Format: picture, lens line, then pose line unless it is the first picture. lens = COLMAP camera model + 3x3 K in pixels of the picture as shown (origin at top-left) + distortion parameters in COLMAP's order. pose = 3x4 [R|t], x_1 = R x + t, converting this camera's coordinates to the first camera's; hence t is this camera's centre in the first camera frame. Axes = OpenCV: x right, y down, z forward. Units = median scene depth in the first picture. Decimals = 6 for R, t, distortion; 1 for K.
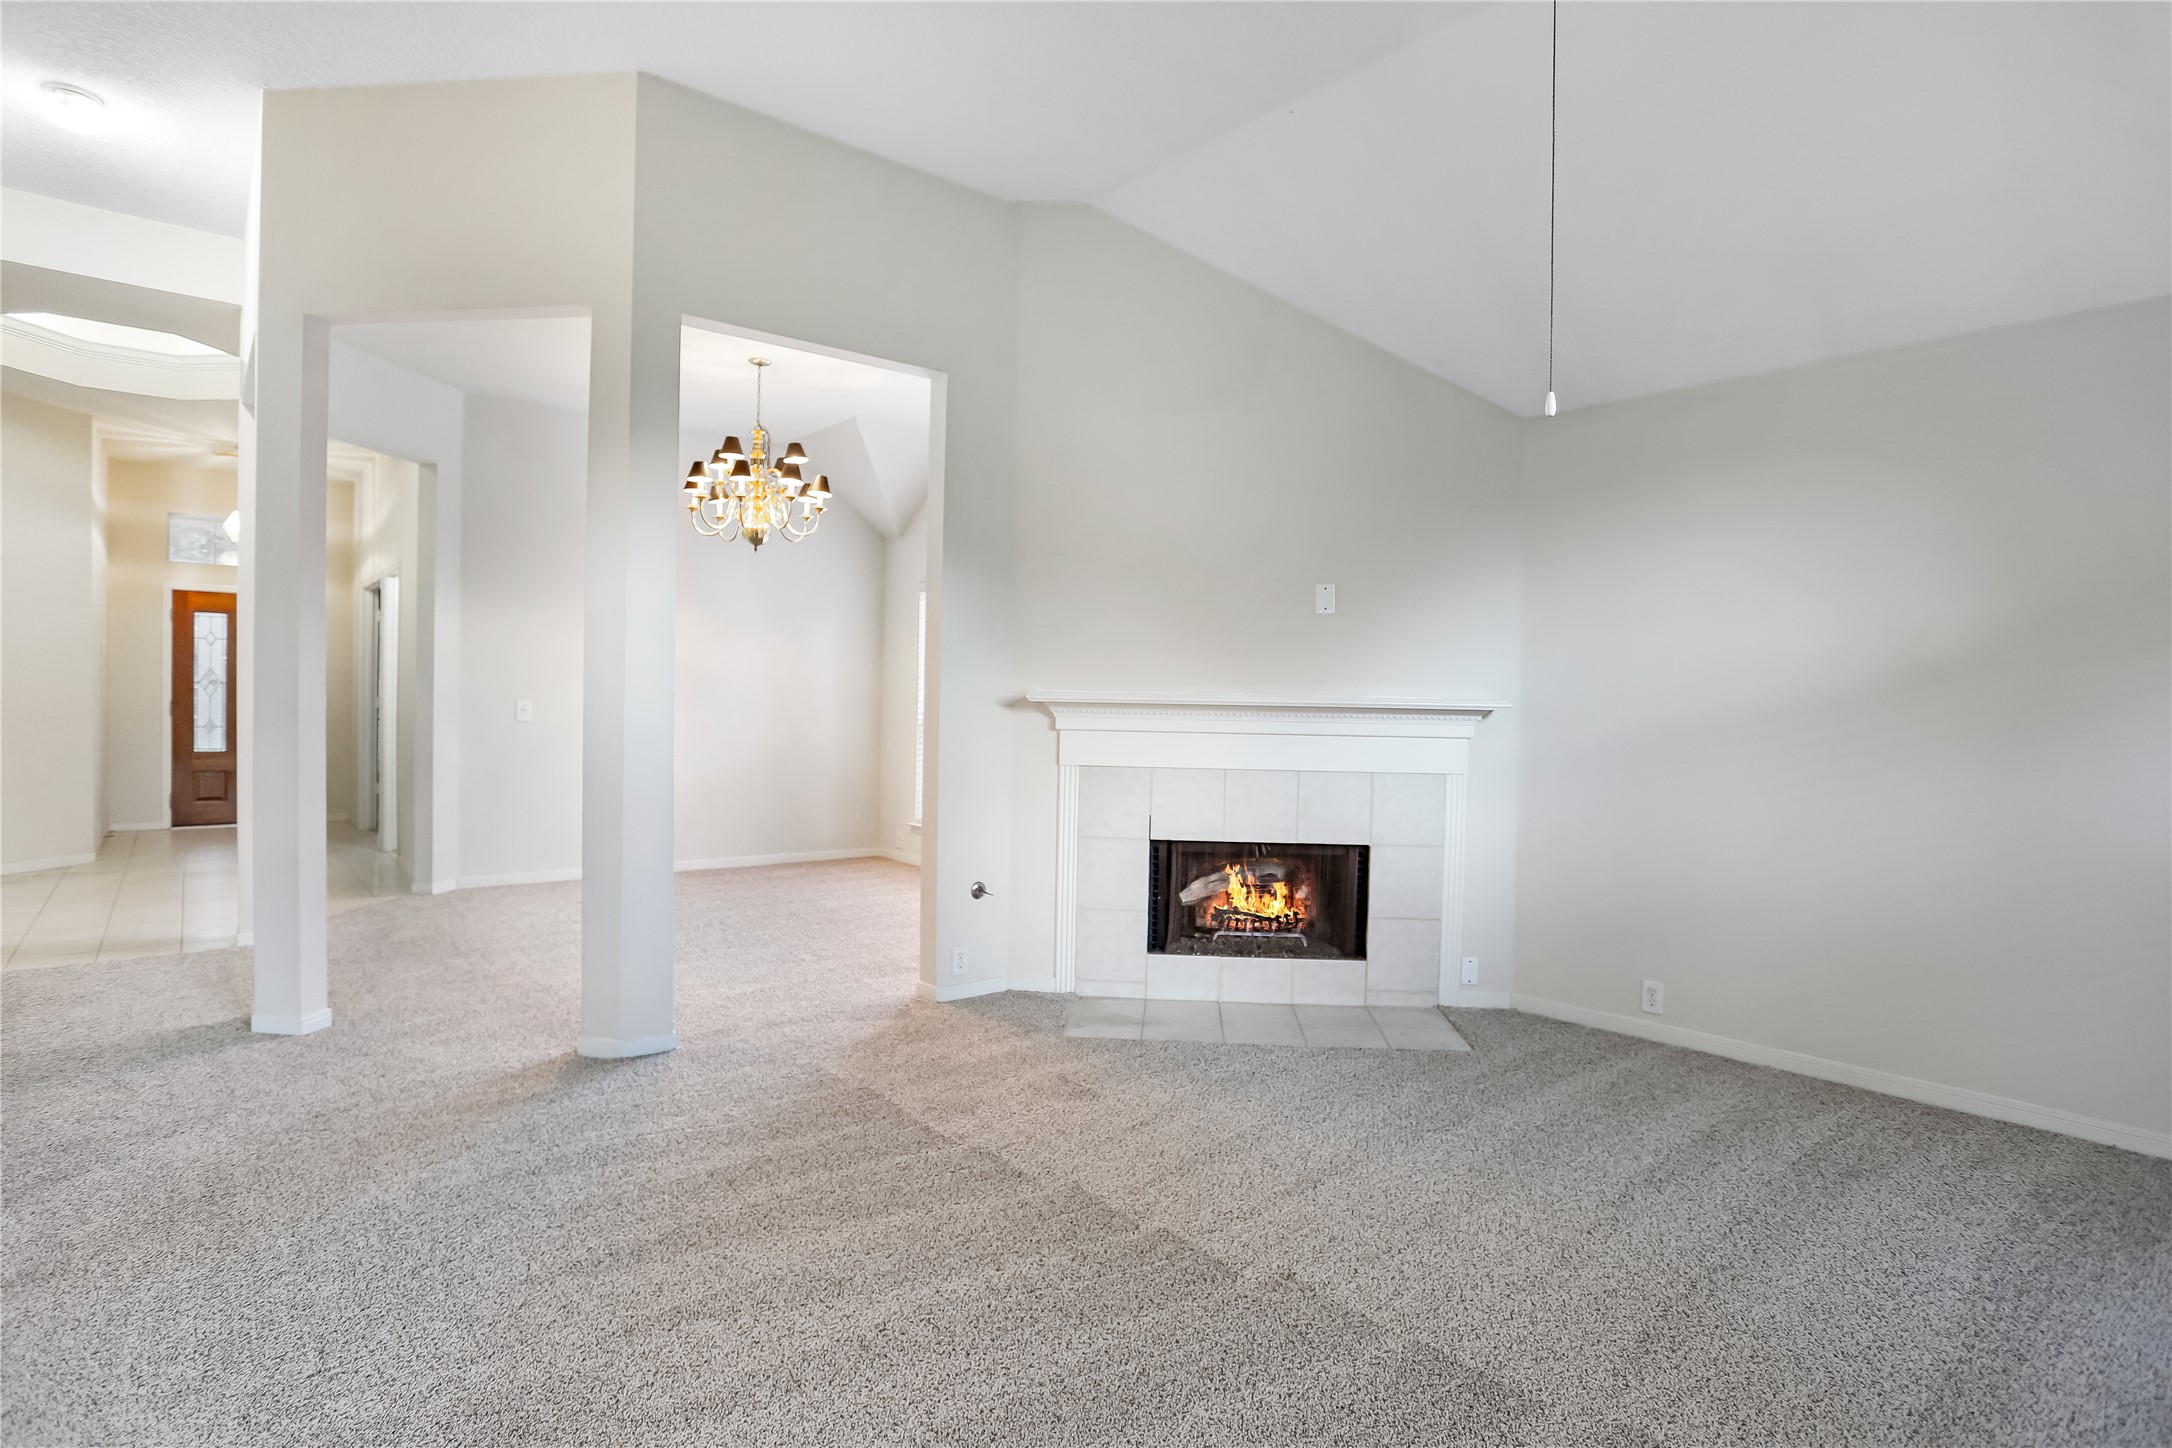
lens RADIAL K [[1143.7, 0, 1086.0], [0, 1143.7, 724.0], [0, 0, 1]] dist [-0.069554, 0.026521]
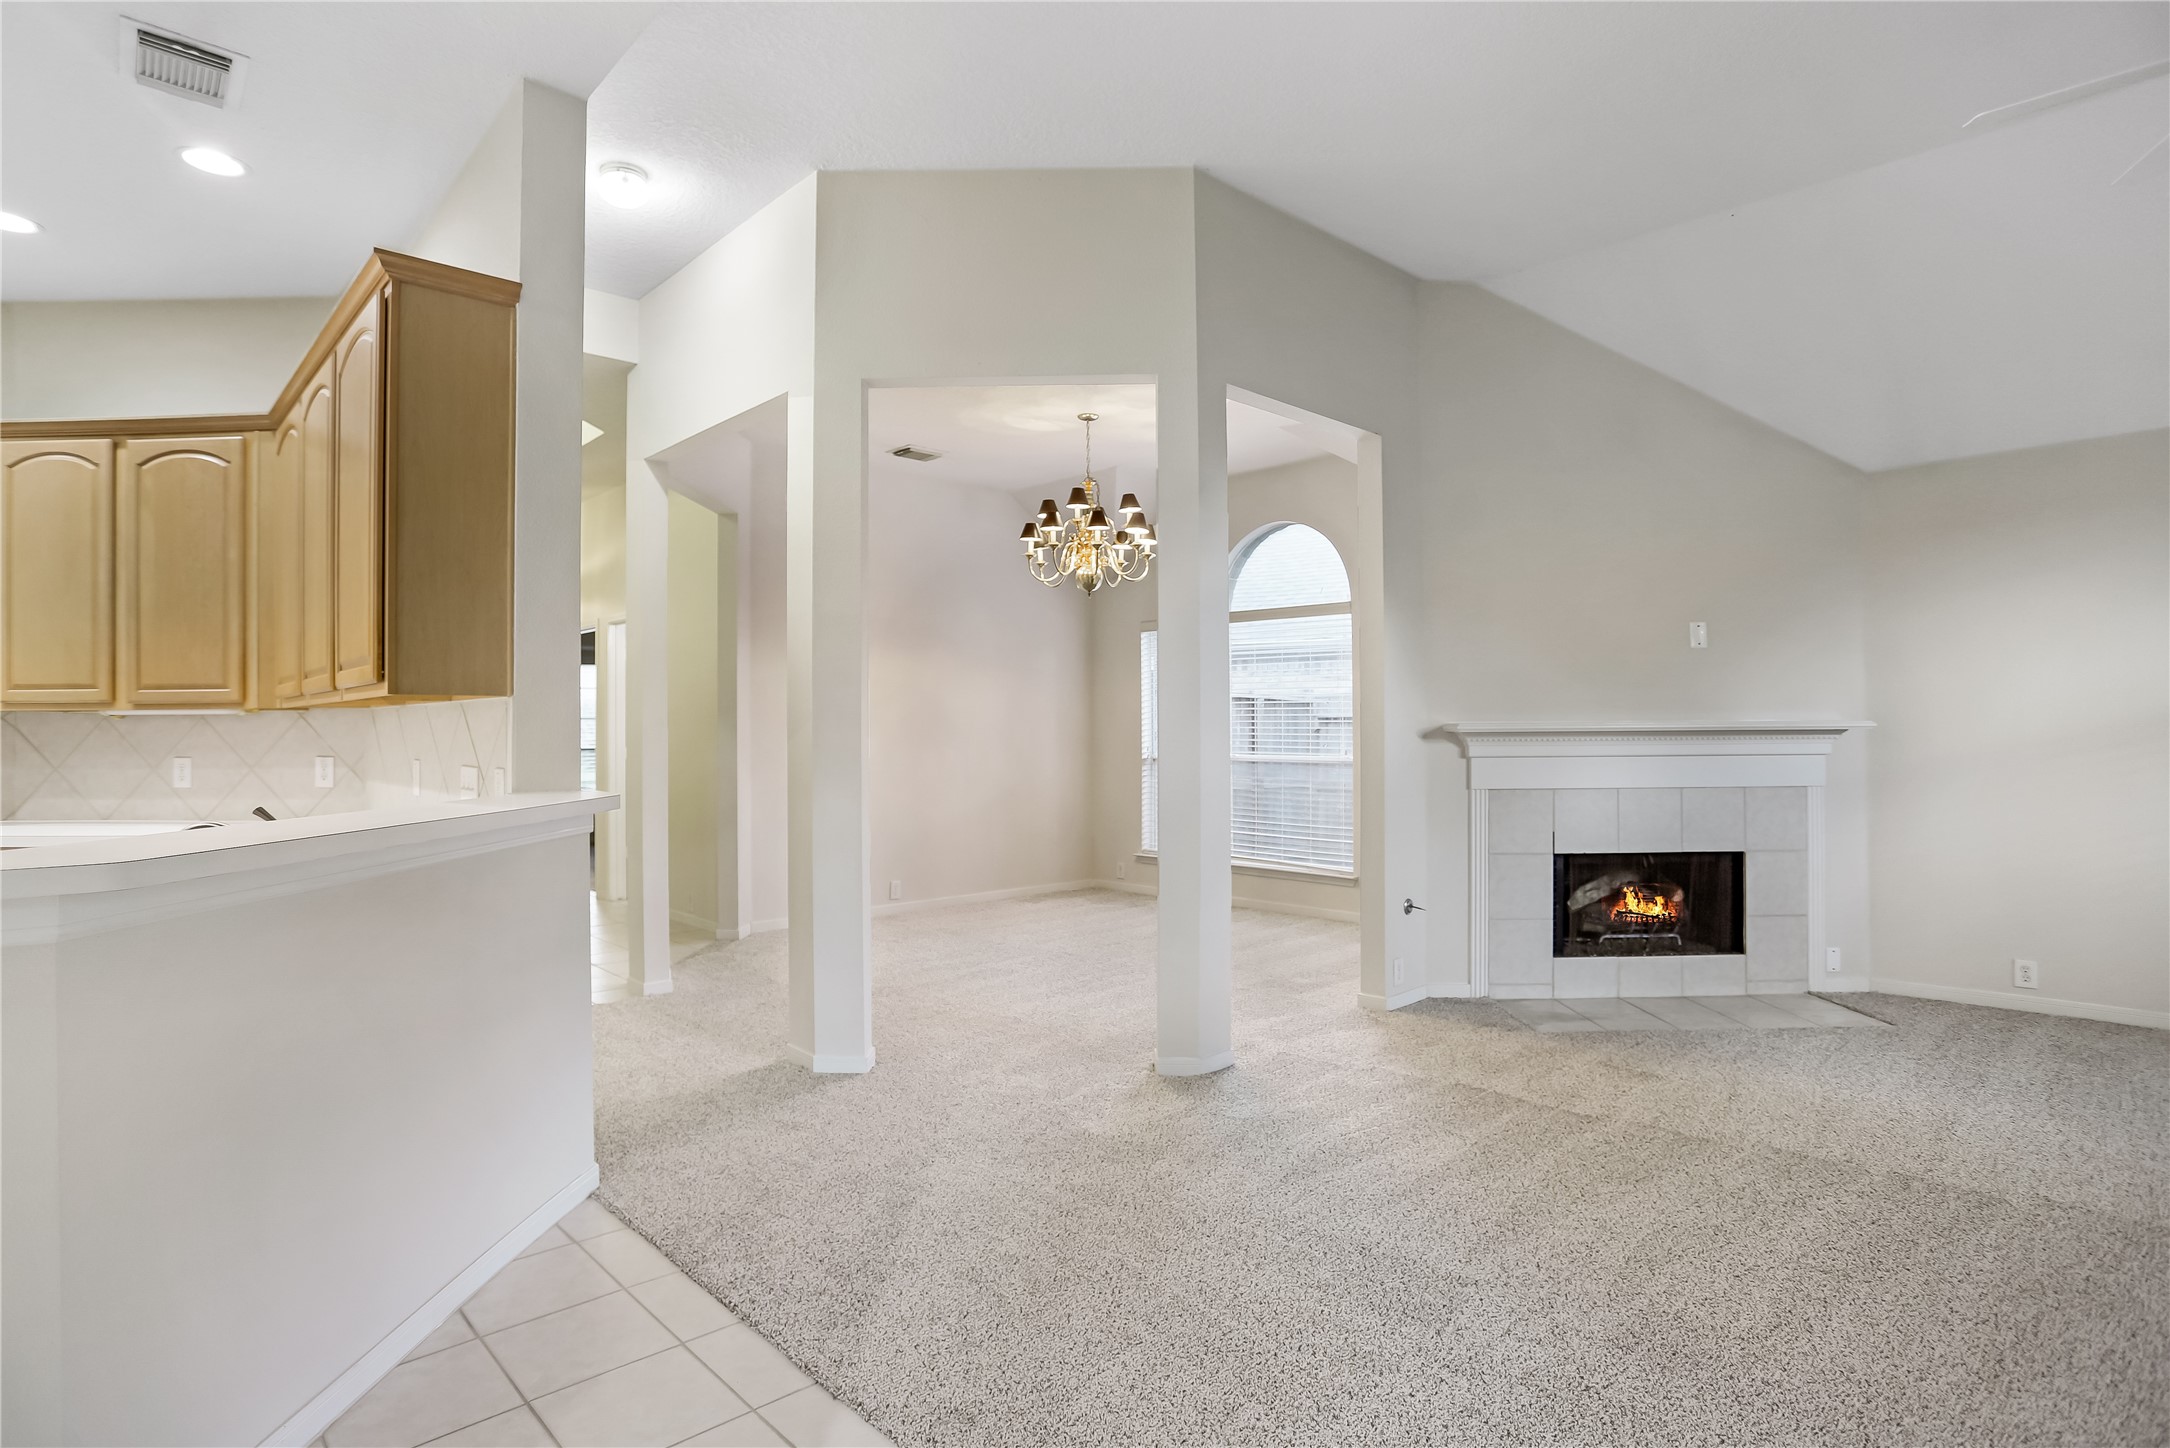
lens RADIAL K [[1142.6, 0, 1085.0], [0, 1142.6, 724.0], [0, 0, 1]] dist [-0.069554, 0.026521]
pose [[0.997058, -0.025533, 0.072279, -0.478824], [0.027375, 0.999322, -0.024606, -0.010632], [-0.071601, 0.026512, 0.997081, -0.064374]]
